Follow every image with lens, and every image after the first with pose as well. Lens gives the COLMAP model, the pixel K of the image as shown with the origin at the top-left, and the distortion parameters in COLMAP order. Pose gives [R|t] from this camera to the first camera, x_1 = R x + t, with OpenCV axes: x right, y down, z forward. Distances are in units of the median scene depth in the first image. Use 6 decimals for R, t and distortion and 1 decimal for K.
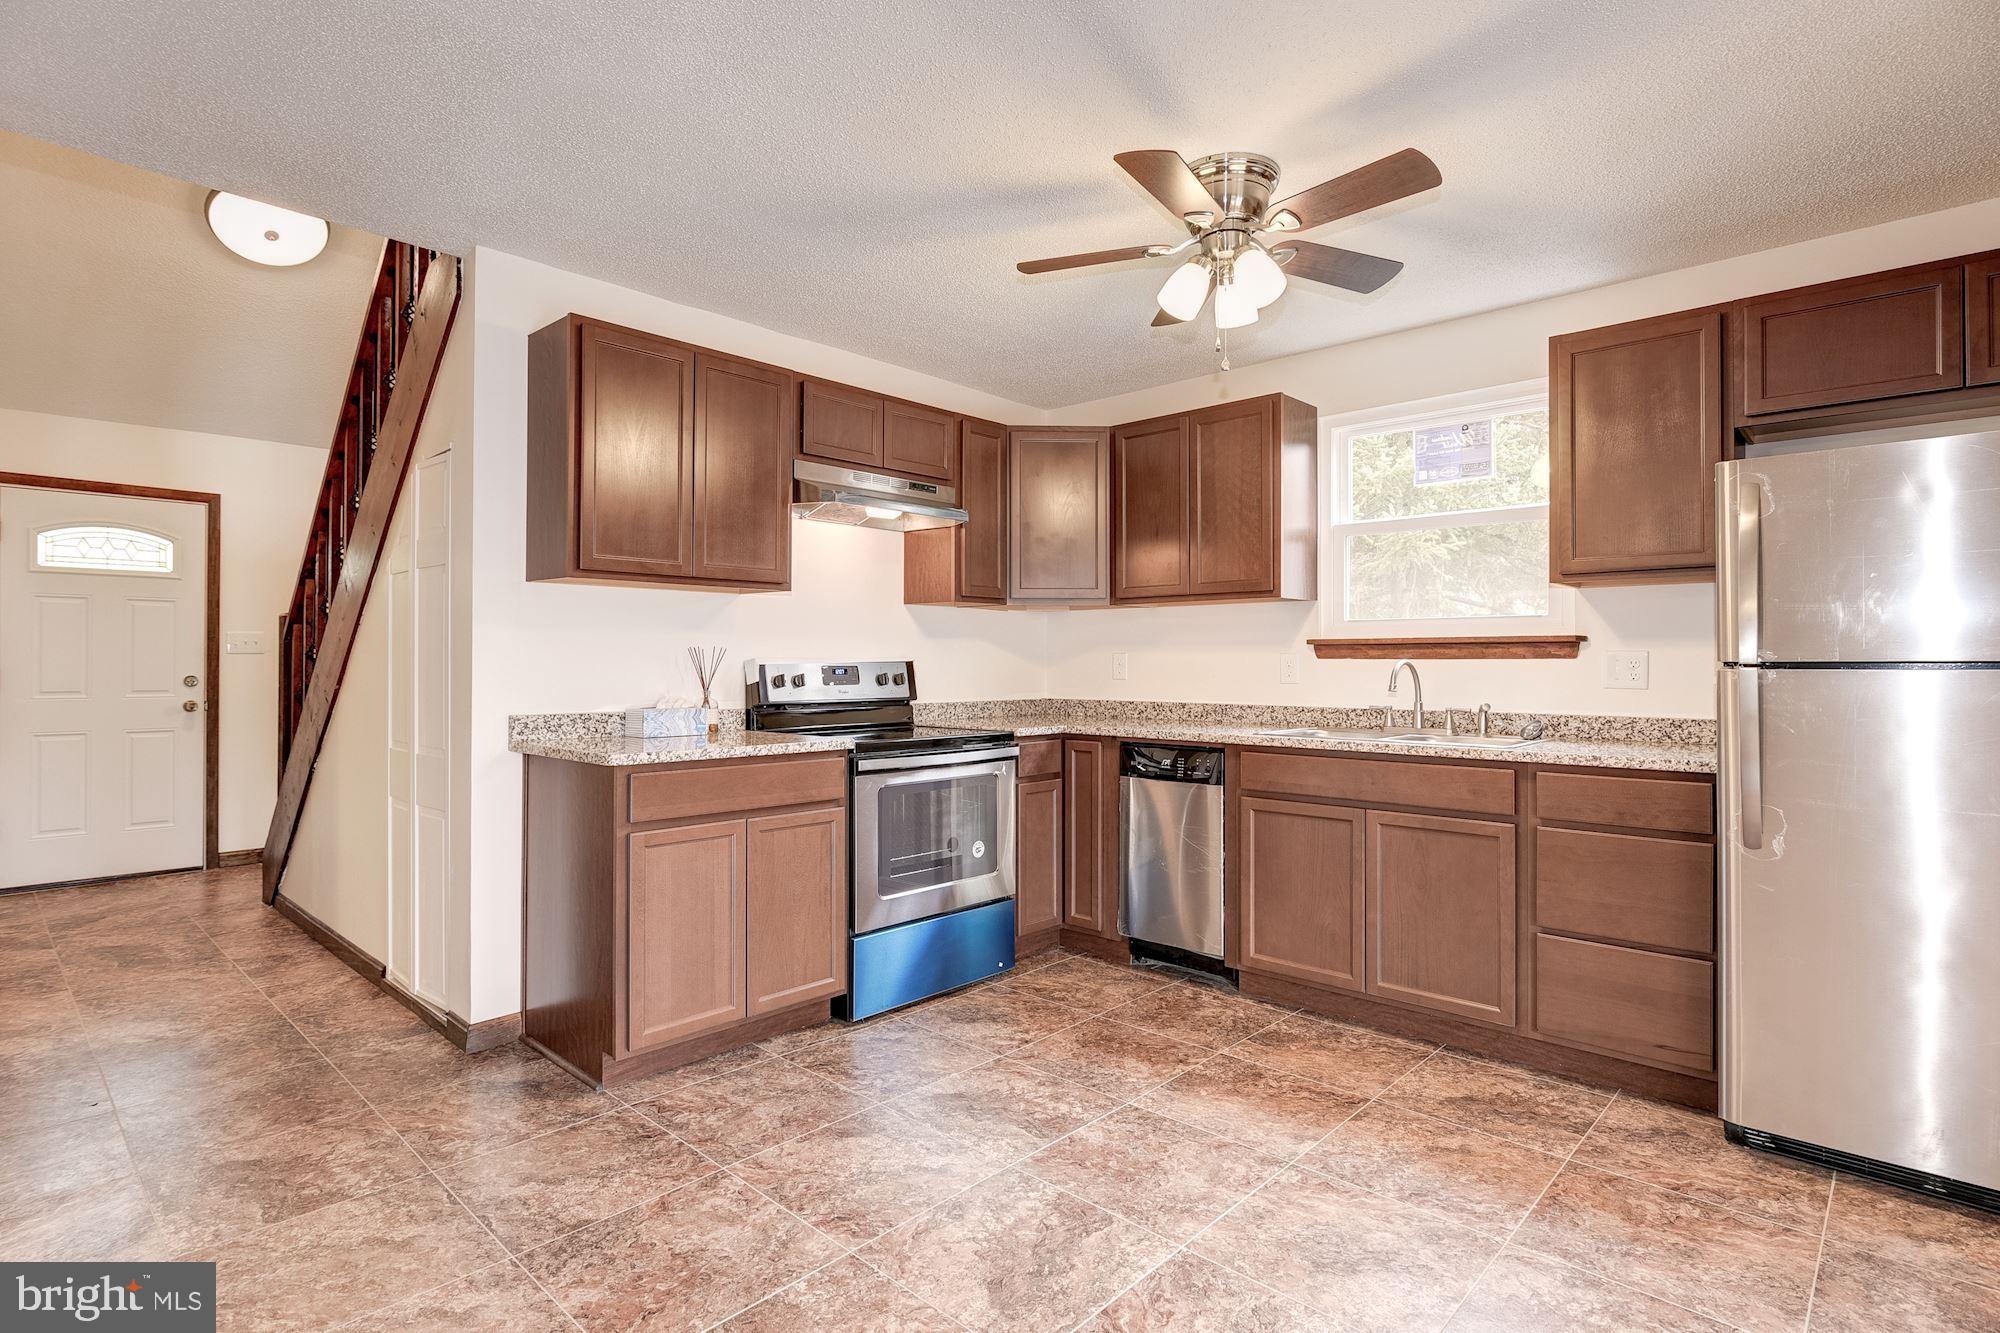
lens RADIAL K [[989.8, 0, 997.8], [0, 989.8, 659.6], [0, 0, 1]] dist [-0.004551, -0.001080]
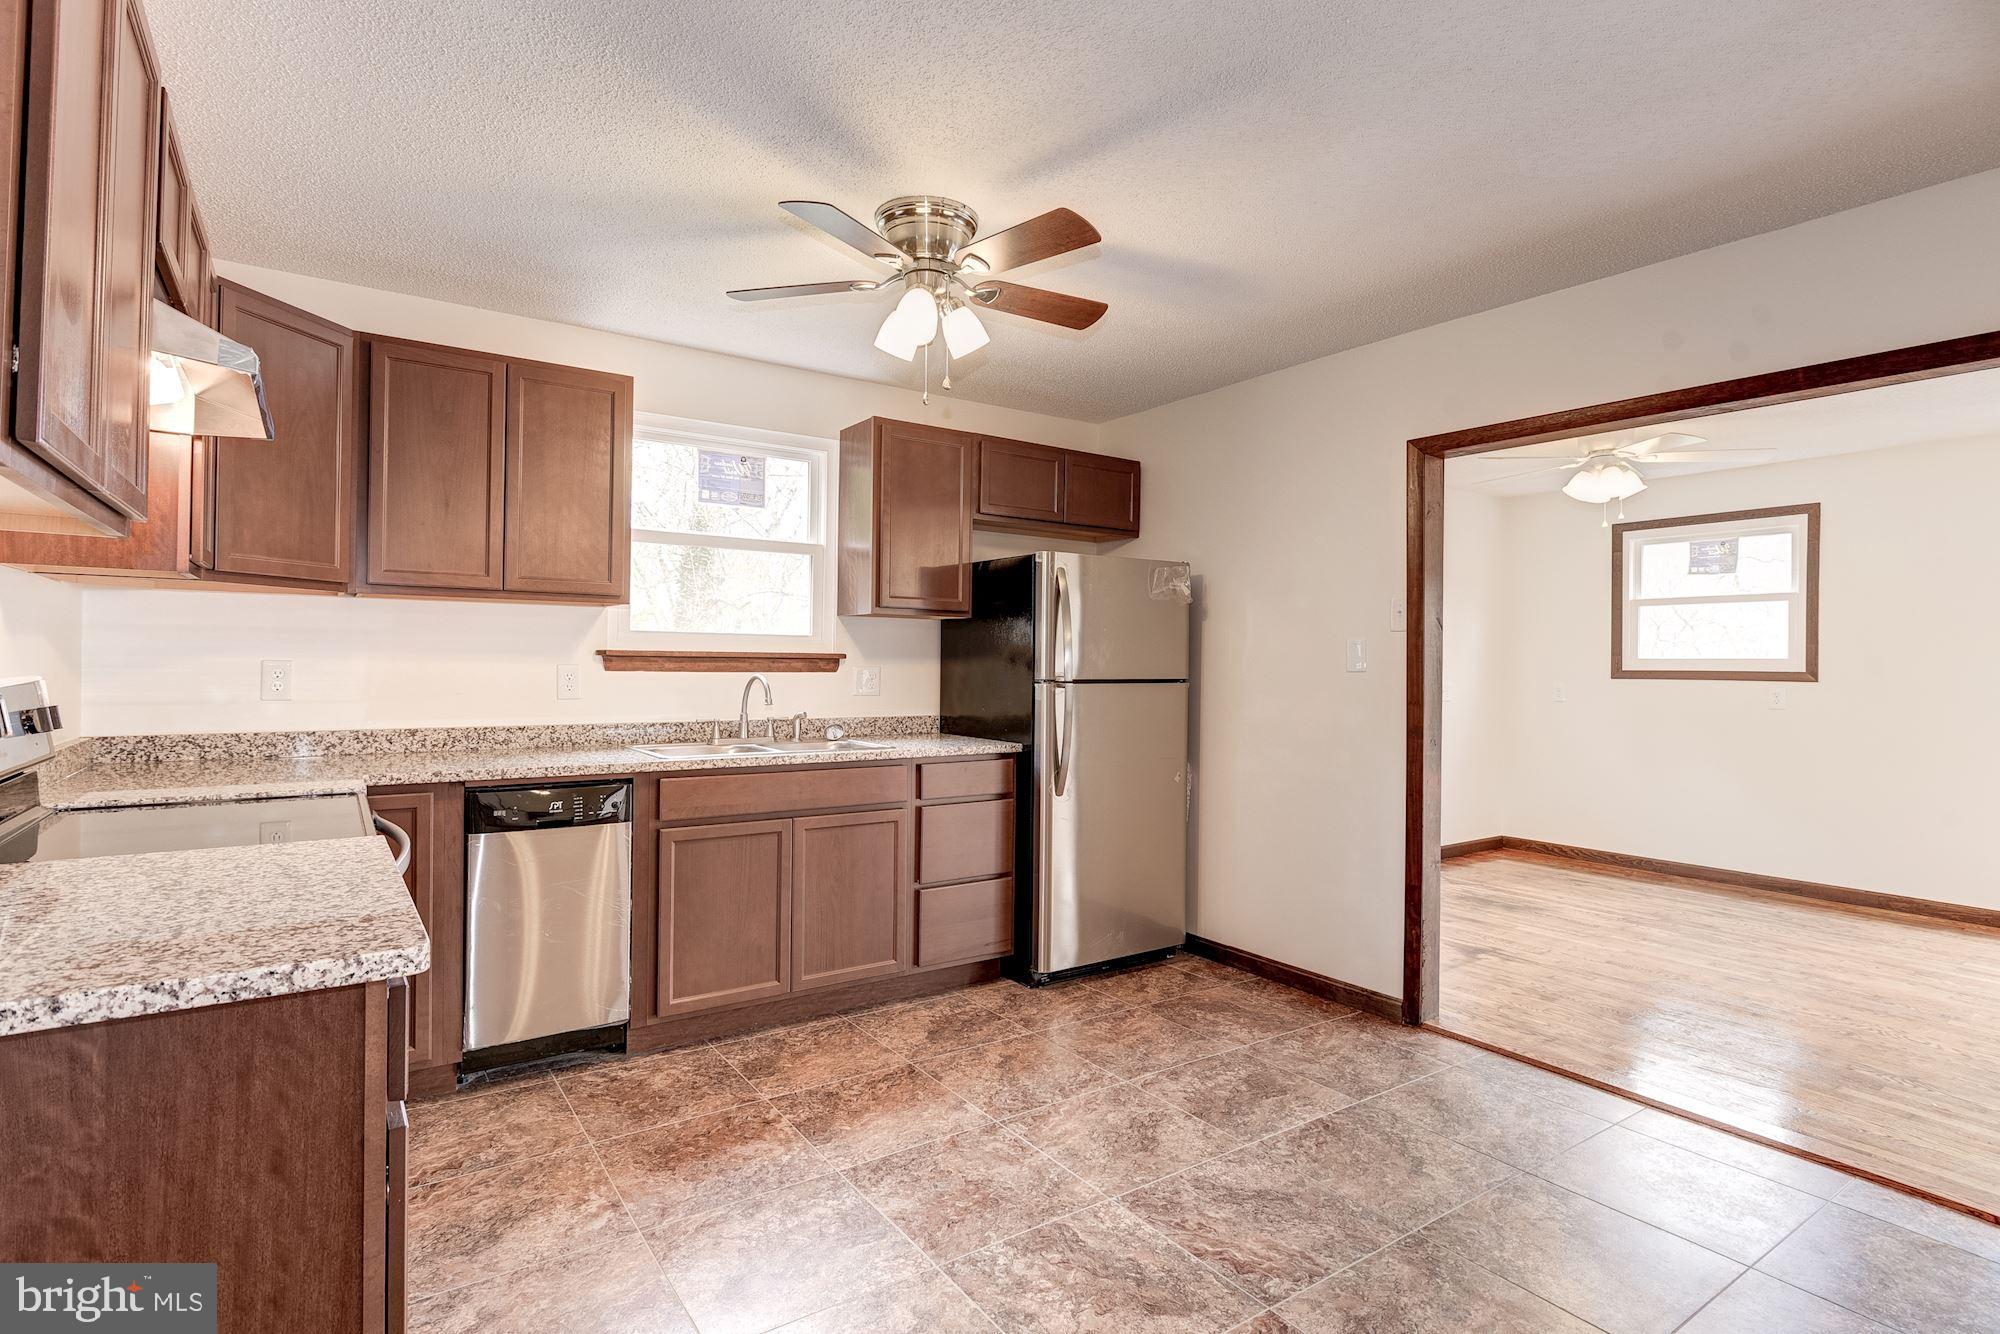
lens RADIAL K [[989.8, 0, 997.8], [0, 989.8, 660.1], [0, 0, 1]] dist [-0.004551, -0.001080]
pose [[0.213179, 0.002502, 0.977010, -0.564194], [-0.015097, 0.999886, 0.000733, -0.019610], [-0.976896, -0.014906, 0.213193, 0.518454]]
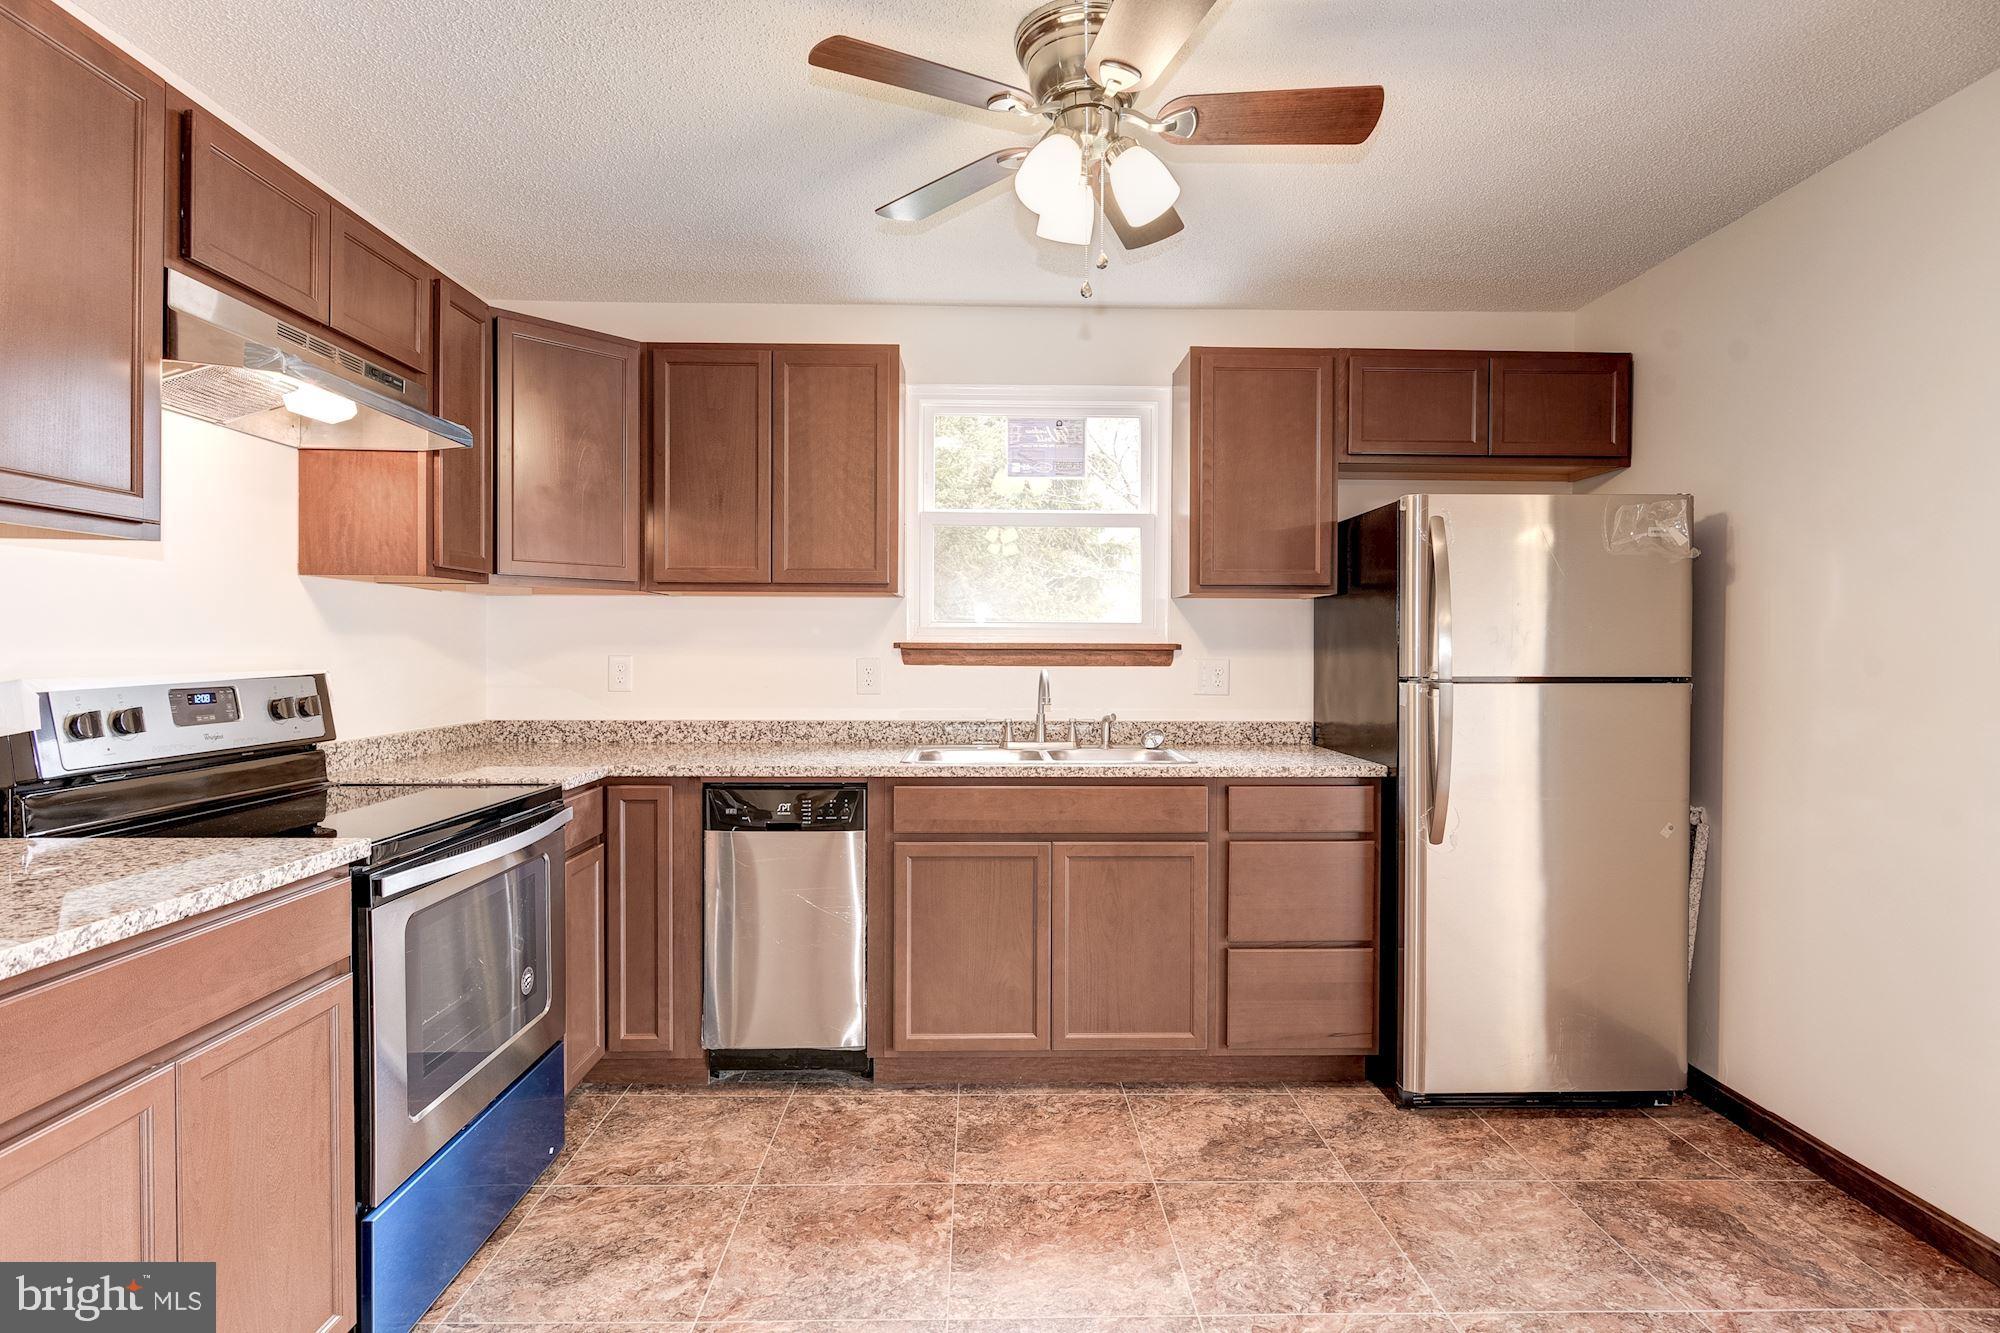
lens RADIAL K [[989.8, 0, 997.8], [0, 989.8, 659.6], [0, 0, 1]] dist [-0.004551, -0.001080]
pose [[0.715821, -0.005571, 0.698261, -0.252607], [-0.005633, 0.999890, 0.013753, -0.020409], [-0.698261, -0.013778, 0.715711, 0.374864]]
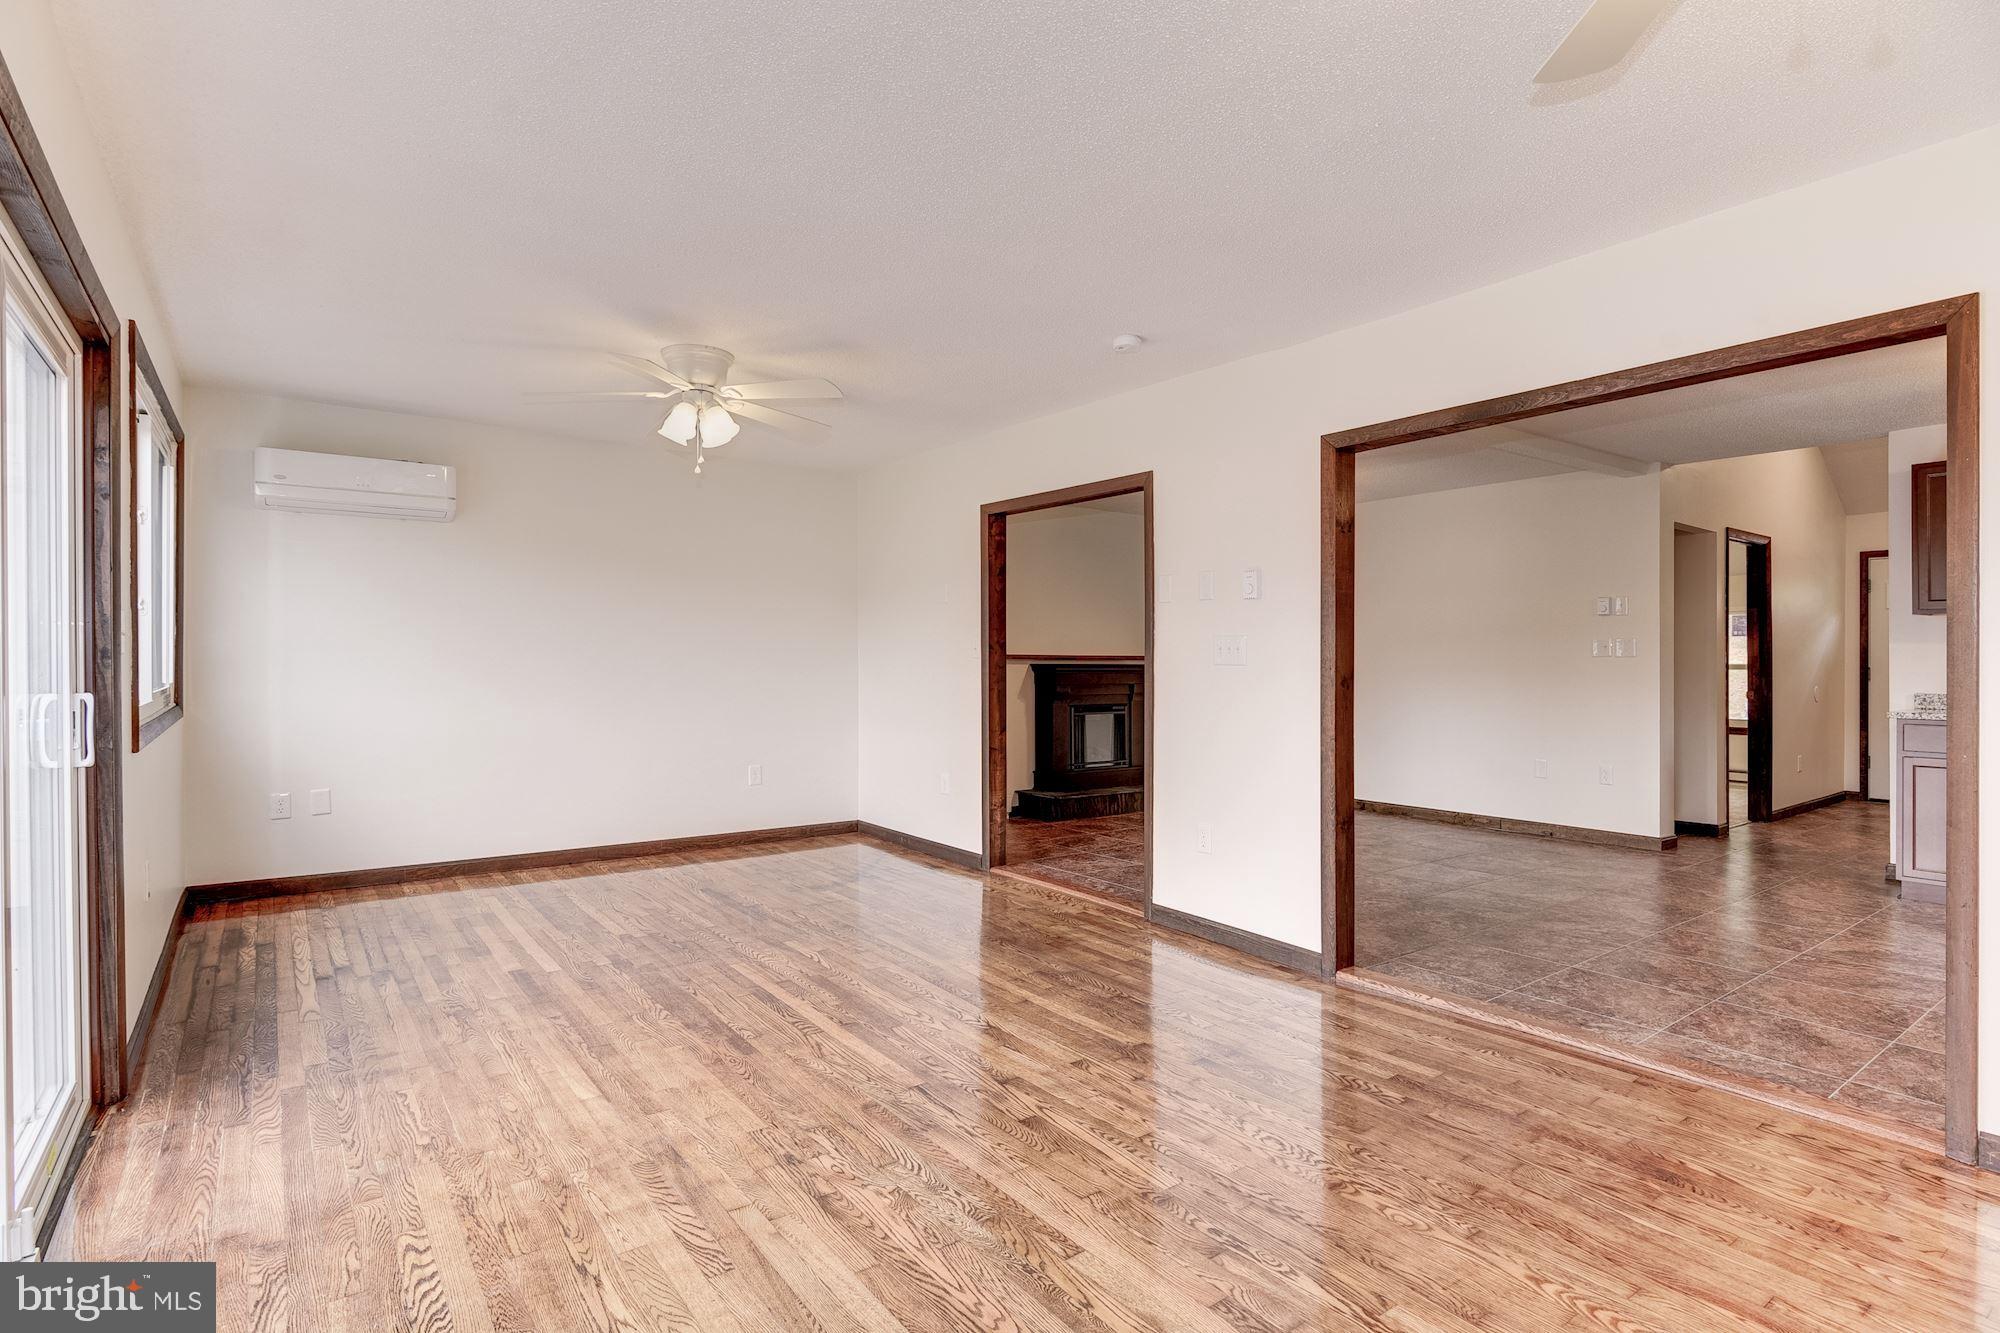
lens RADIAL K [[989.8, 0, 997.8], [0, 989.8, 659.6], [0, 0, 1]] dist [-0.004551, -0.001080]
pose [[-0.178672, -0.003370, -0.983903, 1.326886], [-0.000568, 0.999994, -0.003322, 0.003736], [0.983909, -0.000035, -0.178672, -0.242994]]
